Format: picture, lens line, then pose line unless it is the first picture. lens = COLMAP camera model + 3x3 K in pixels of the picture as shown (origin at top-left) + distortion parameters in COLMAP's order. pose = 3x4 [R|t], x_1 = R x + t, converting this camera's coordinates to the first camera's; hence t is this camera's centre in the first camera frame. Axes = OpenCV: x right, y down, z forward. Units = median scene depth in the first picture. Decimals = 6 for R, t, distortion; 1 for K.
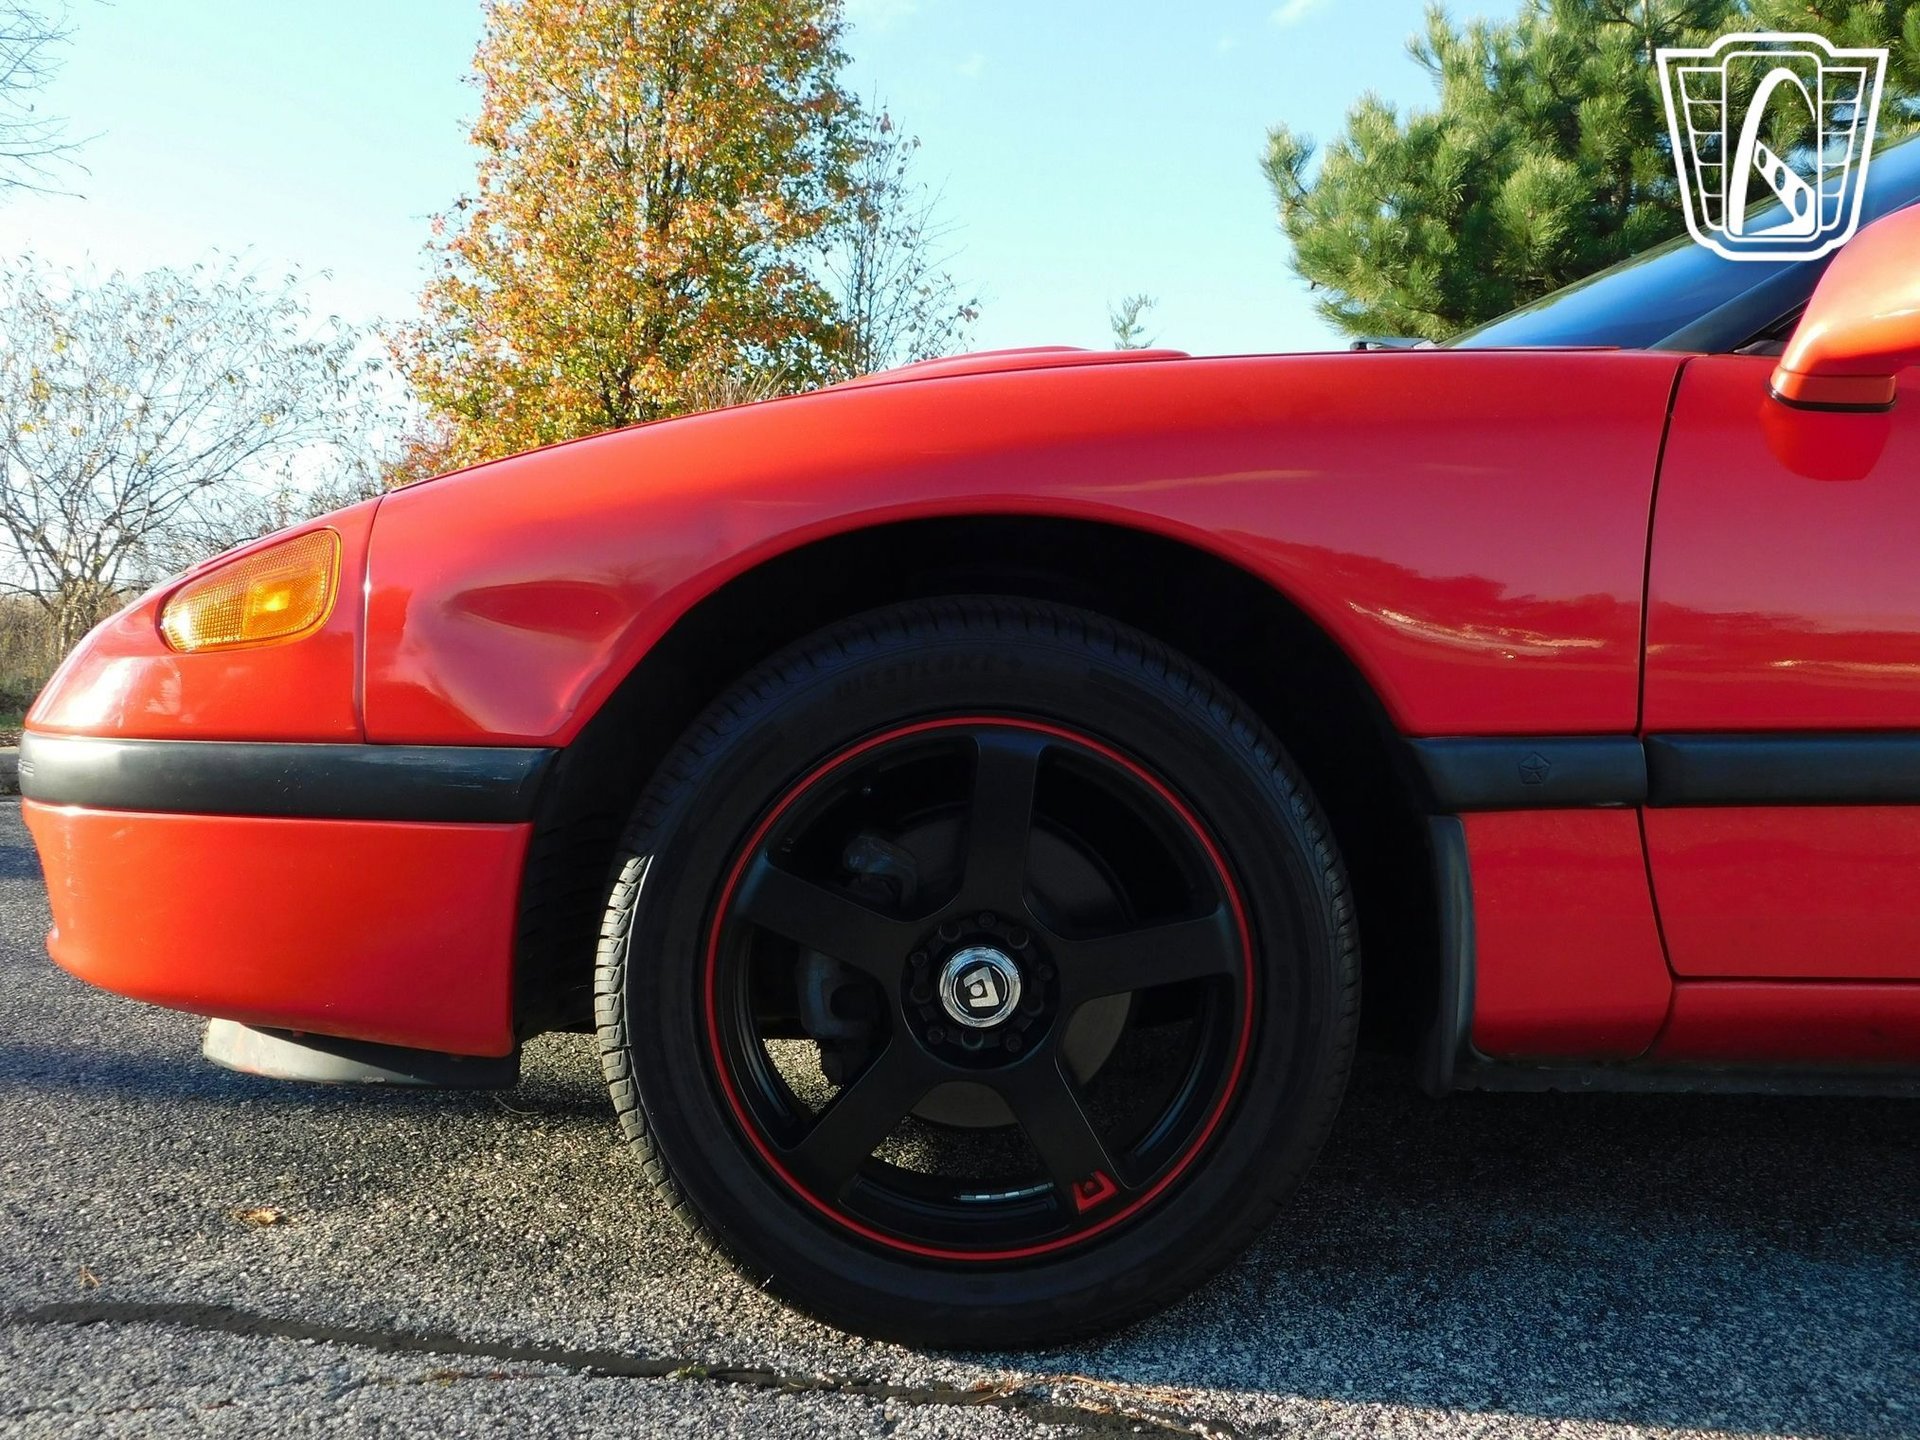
lens RADIAL K [[2031.8, 0, 968.5], [0, 2031.8, 724.1], [0, 0, 1]] dist [0.001972, -0.005569]
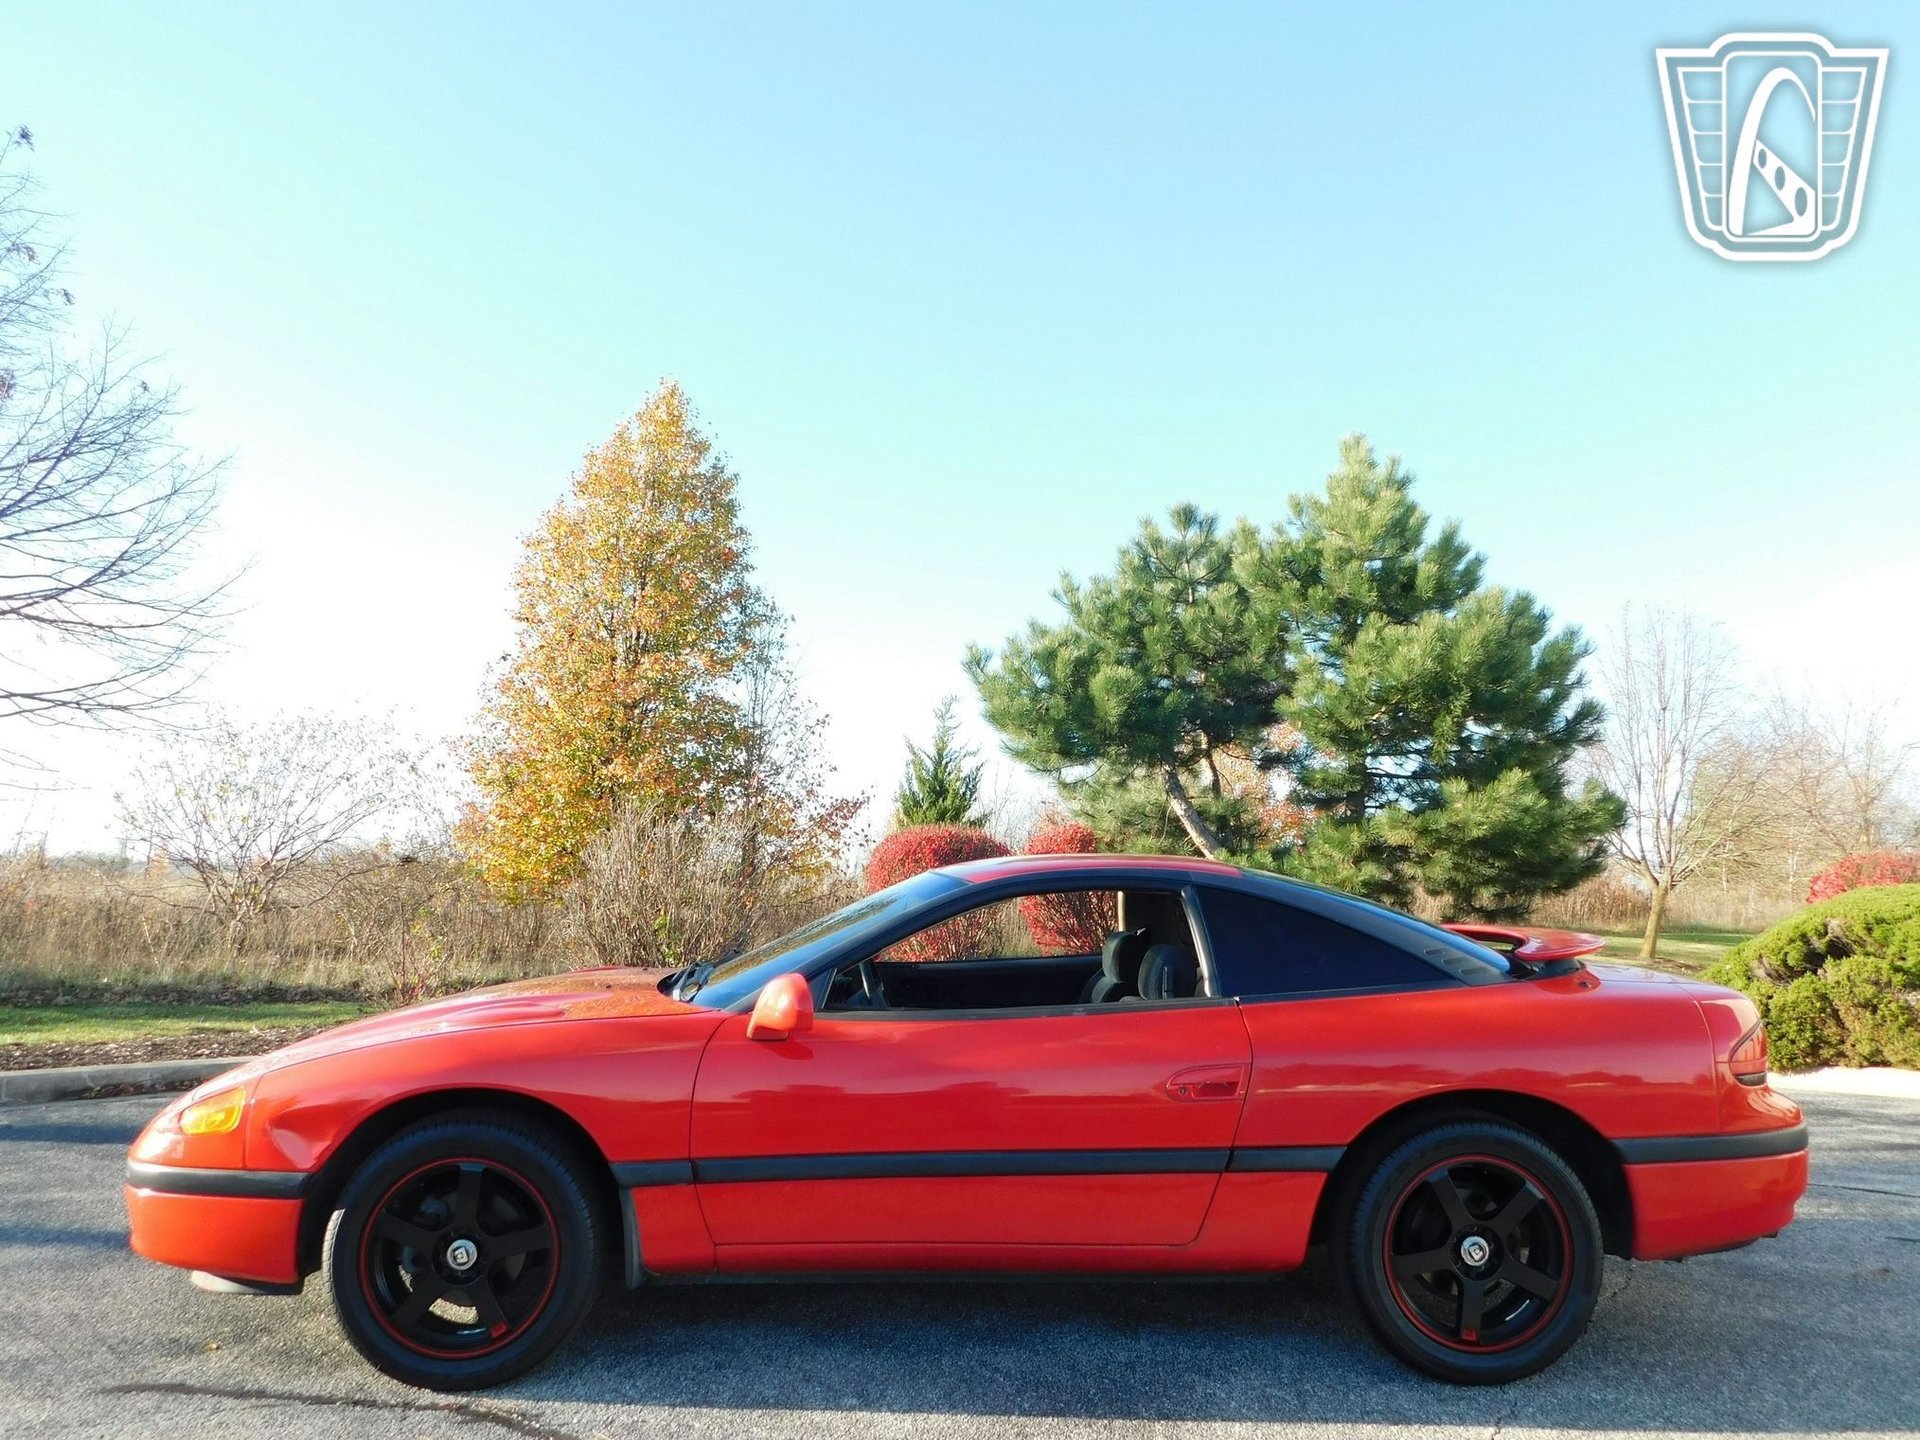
lens RADIAL K [[1412.4, 0, 960.0], [0, 1412.4, 720.0], [0, 0, 1]] dist [-0.004987, 0.032452]
pose [[0.999078, -0.006288, 0.042460, 0.094249], [0.012850, 0.987657, -0.156104, -0.044145], [-0.040955, 0.156506, 0.986828, -0.166448]]
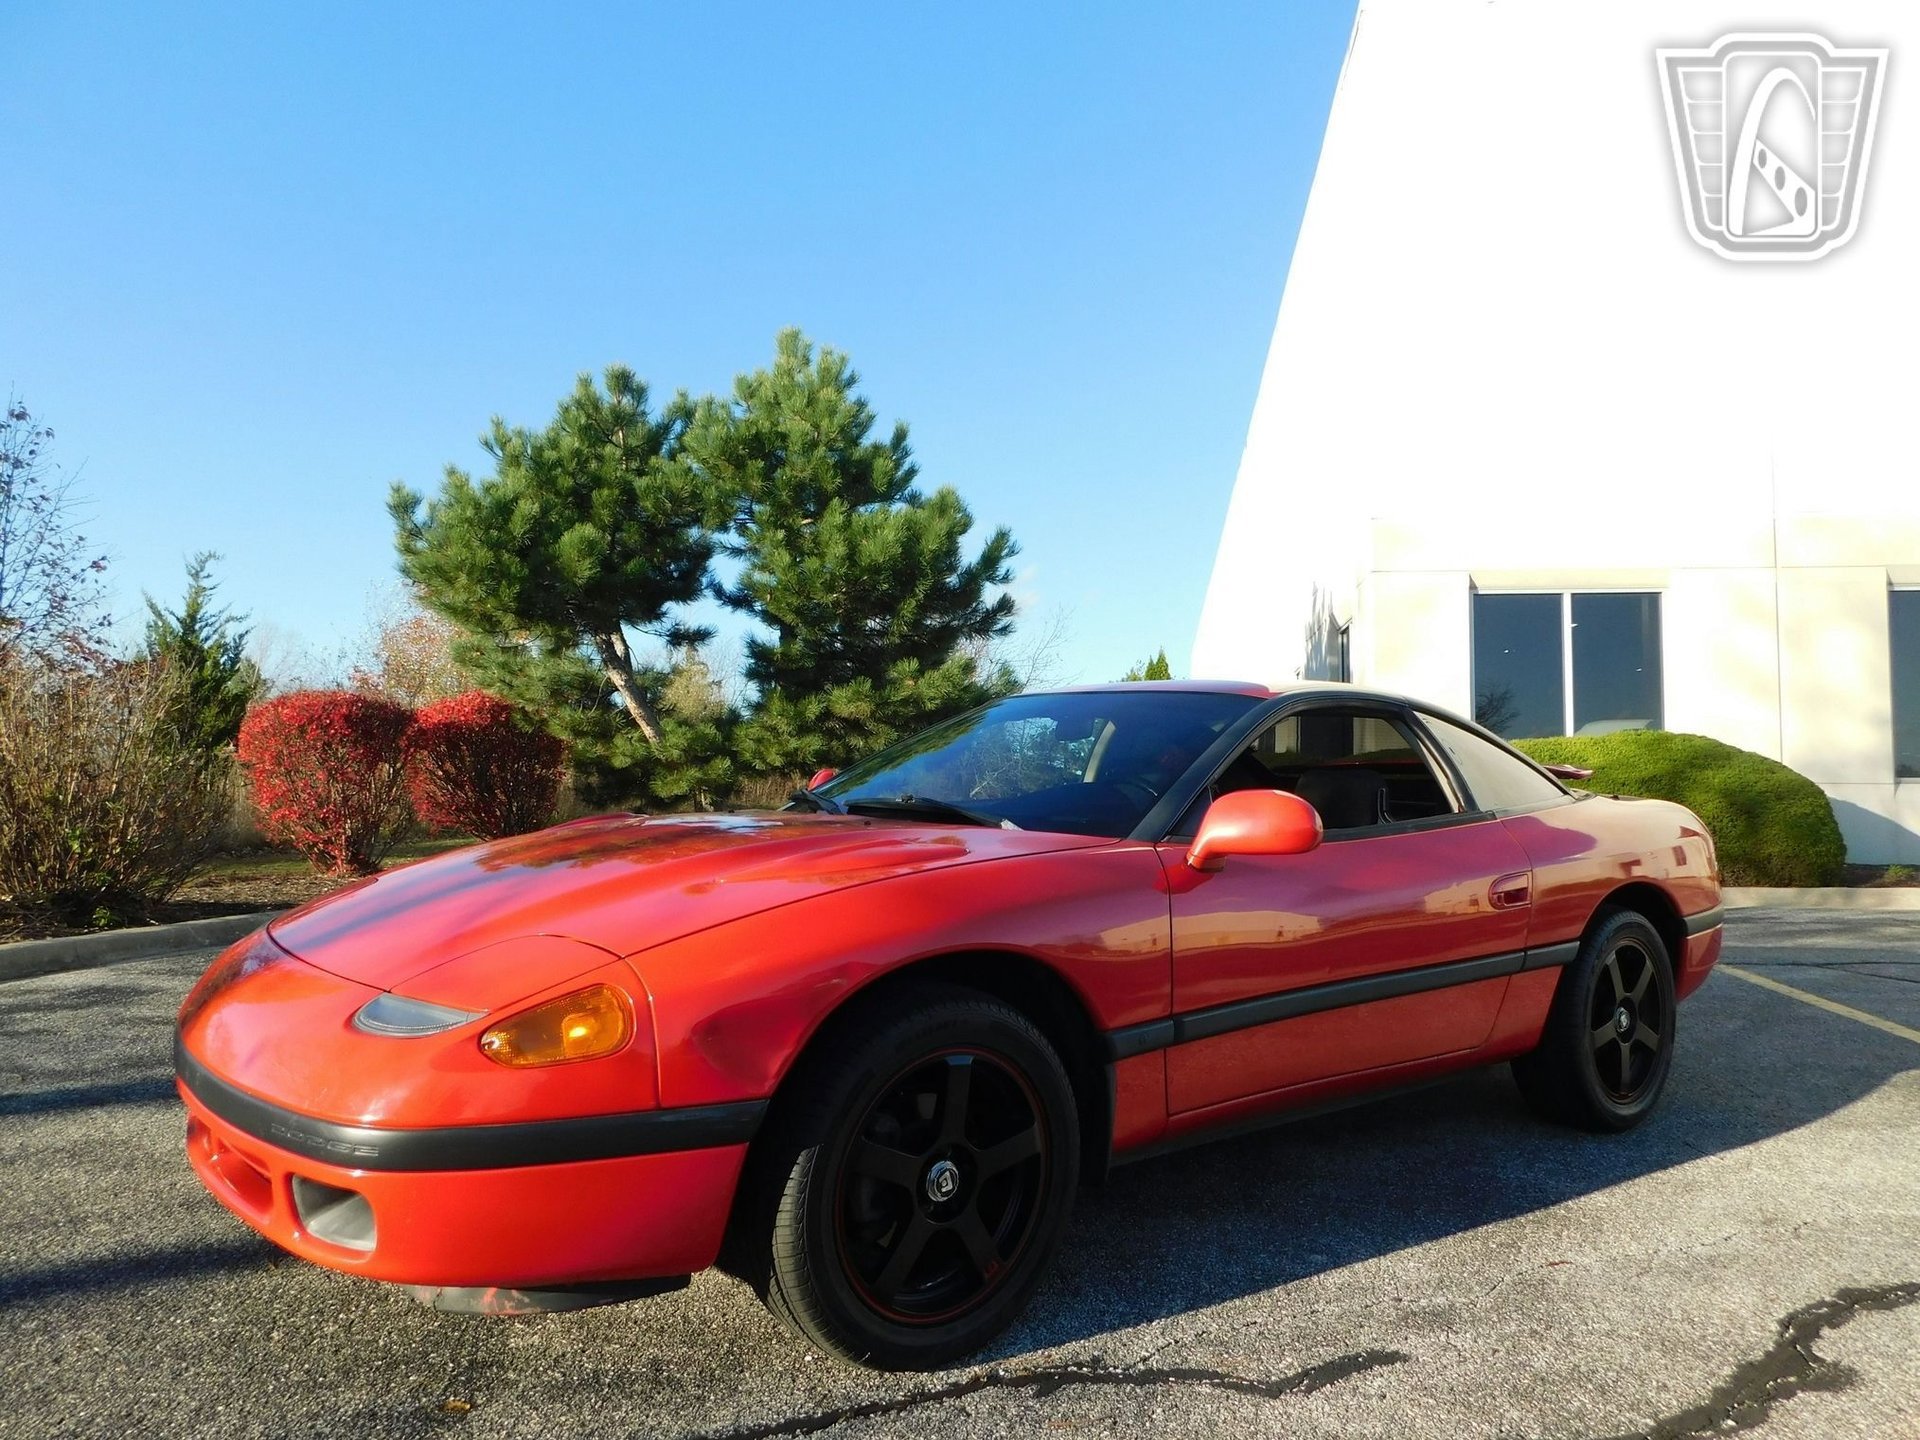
lens RADIAL K [[1317.6, 0, 960.9], [0, 1317.6, 725.8], [0, 0, 1]] dist [-0.056466, 0.062857]
pose [[0.788327, 0.008441, 0.615199, -0.119421], [0.037822, 0.997350, -0.062149, -0.036719], [-0.614093, 0.072262, 0.785919, -0.011417]]
